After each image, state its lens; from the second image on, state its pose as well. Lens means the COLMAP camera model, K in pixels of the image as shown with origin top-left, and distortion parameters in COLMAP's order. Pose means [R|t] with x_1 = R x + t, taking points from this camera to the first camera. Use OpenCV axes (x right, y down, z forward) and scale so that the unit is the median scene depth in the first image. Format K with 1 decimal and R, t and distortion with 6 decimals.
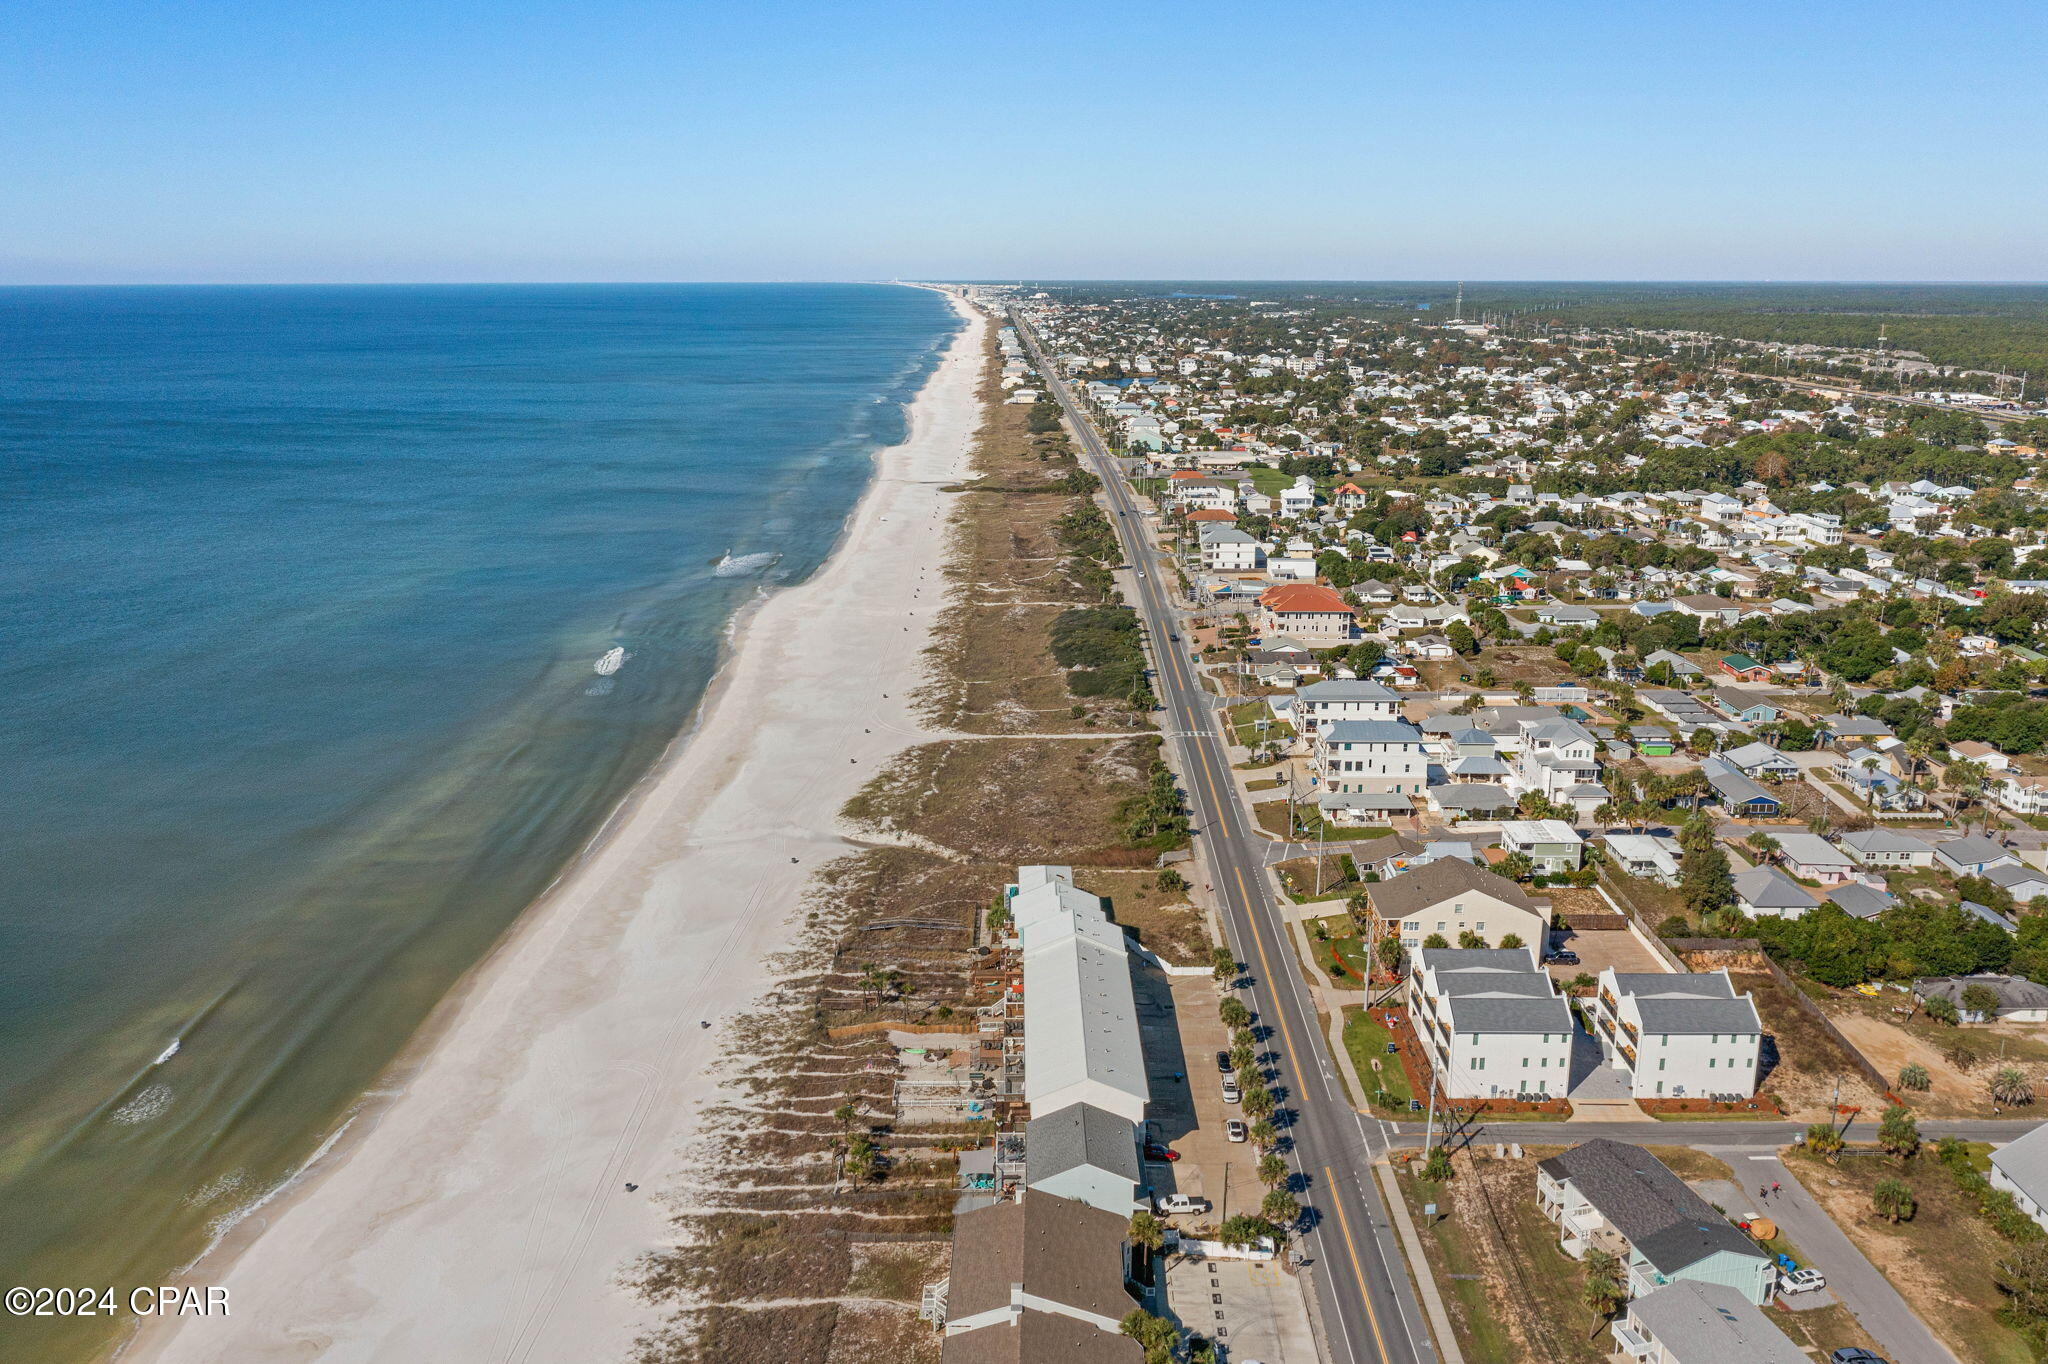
lens RADIAL K [[1632.2, 0, 1029.0], [0, 1632.2, 680.5], [0, 0, 1]] dist [-0.021479, 0.010794]
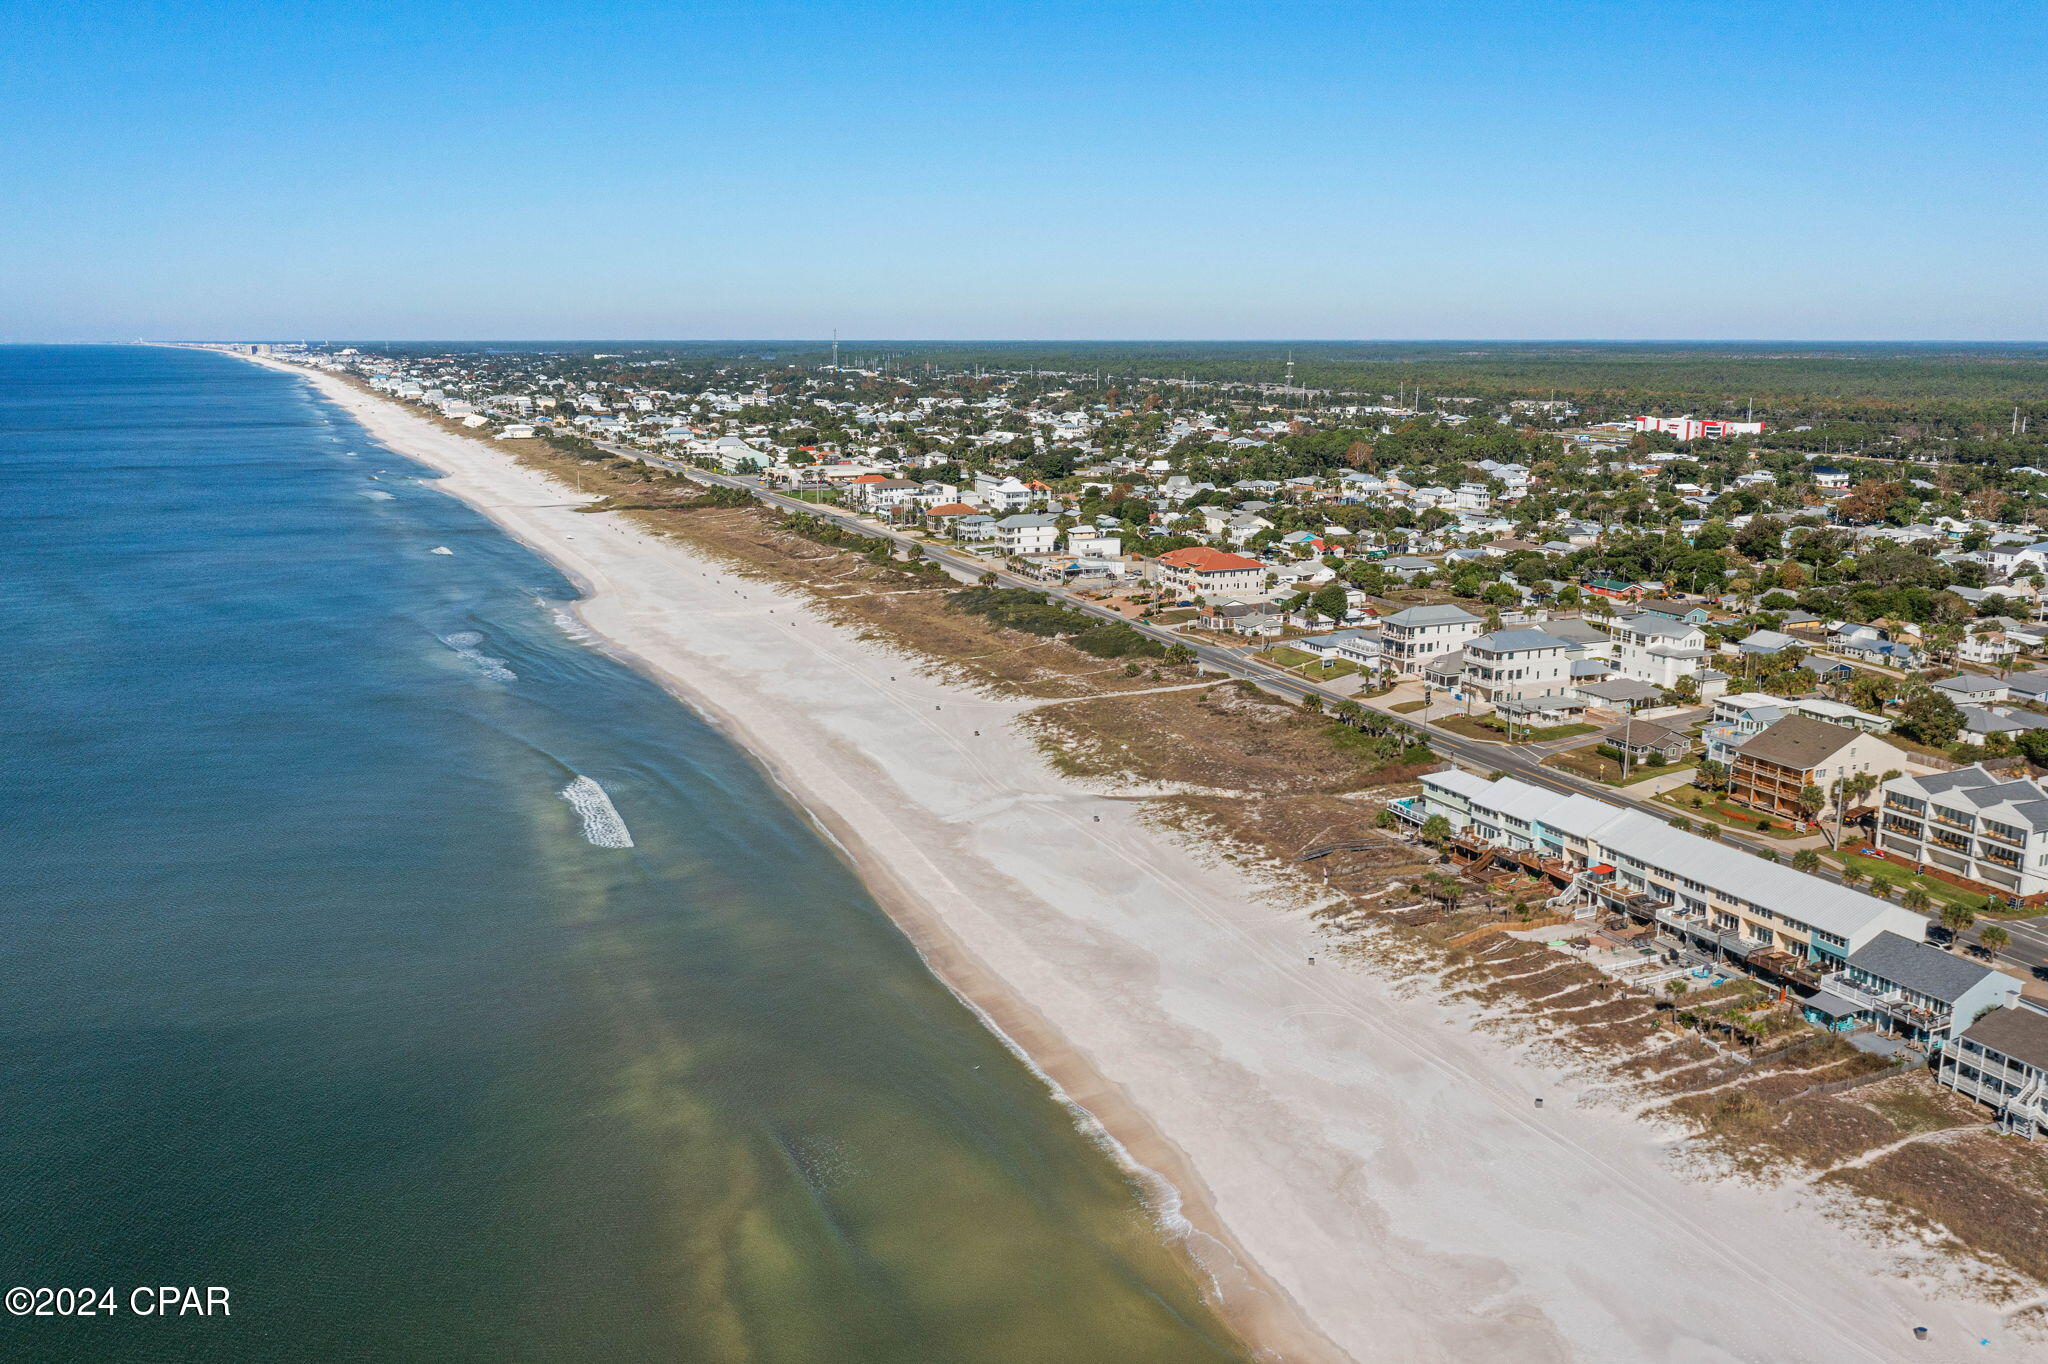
lens RADIAL K [[1632.2, 0, 1034.5], [0, 1632.2, 681.1], [0, 0, 1]] dist [-0.021479, 0.010794]
pose [[0.909532, -0.084708, 0.406910, -0.518922], [0.099303, 0.994947, -0.014842, 0.043253], [-0.403596, 0.053907, 0.913348, 0.181708]]
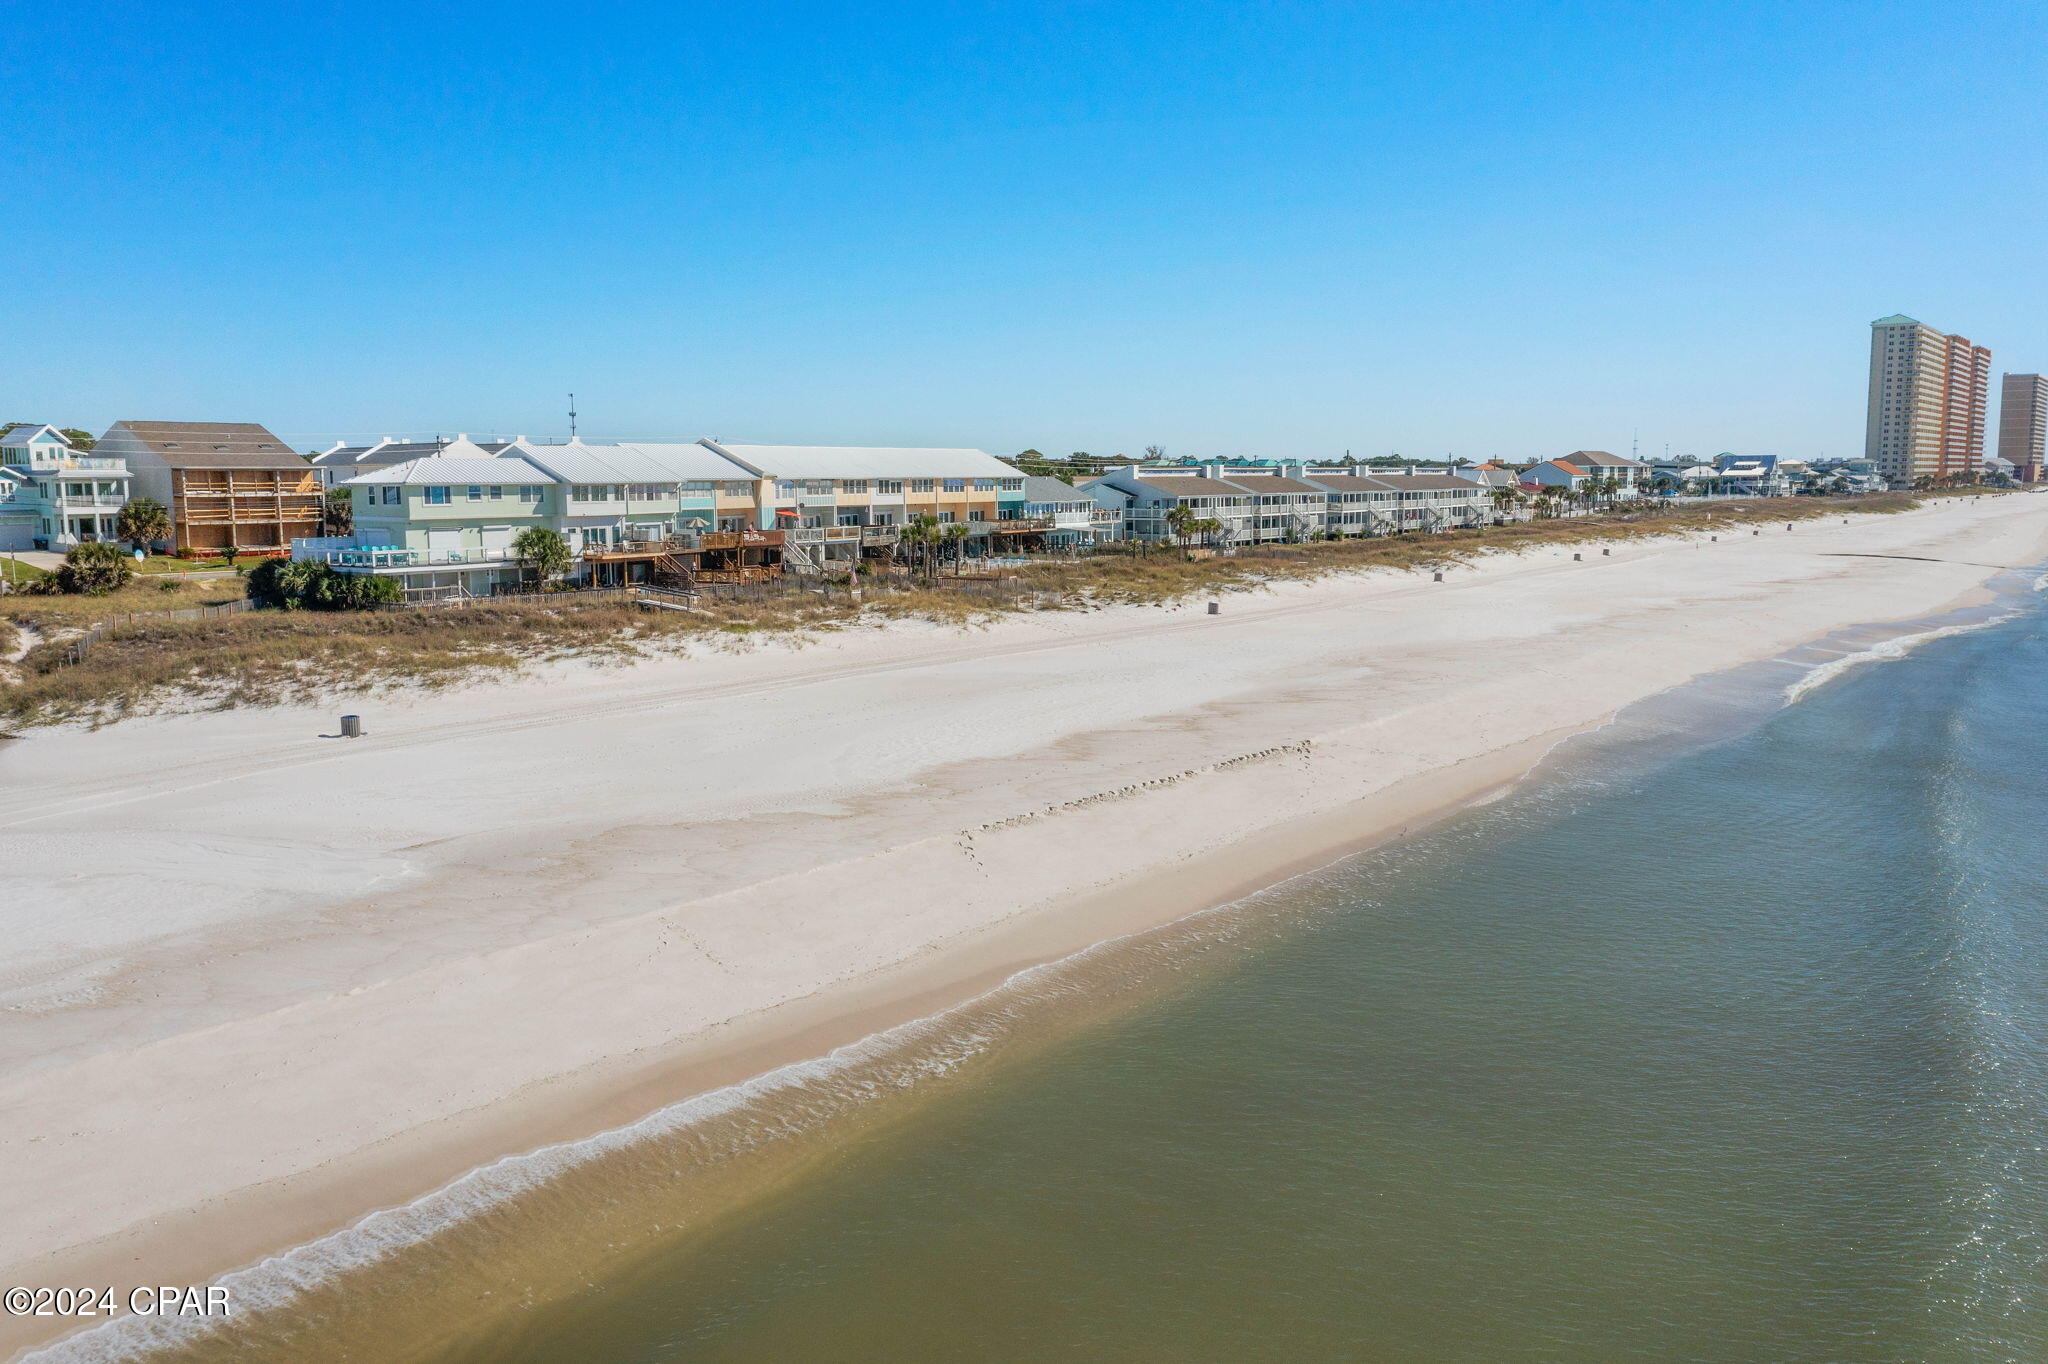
lens RADIAL K [[1632.2, 0, 1040.2], [0, 1632.2, 678.3], [0, 0, 1]] dist [-0.021479, 0.010794]
pose [[-0.820589, -0.059093, 0.568456, -0.340820], [0.149719, 0.937678, 0.313600, 0.046296], [-0.551560, 0.342445, -0.760601, 1.084590]]
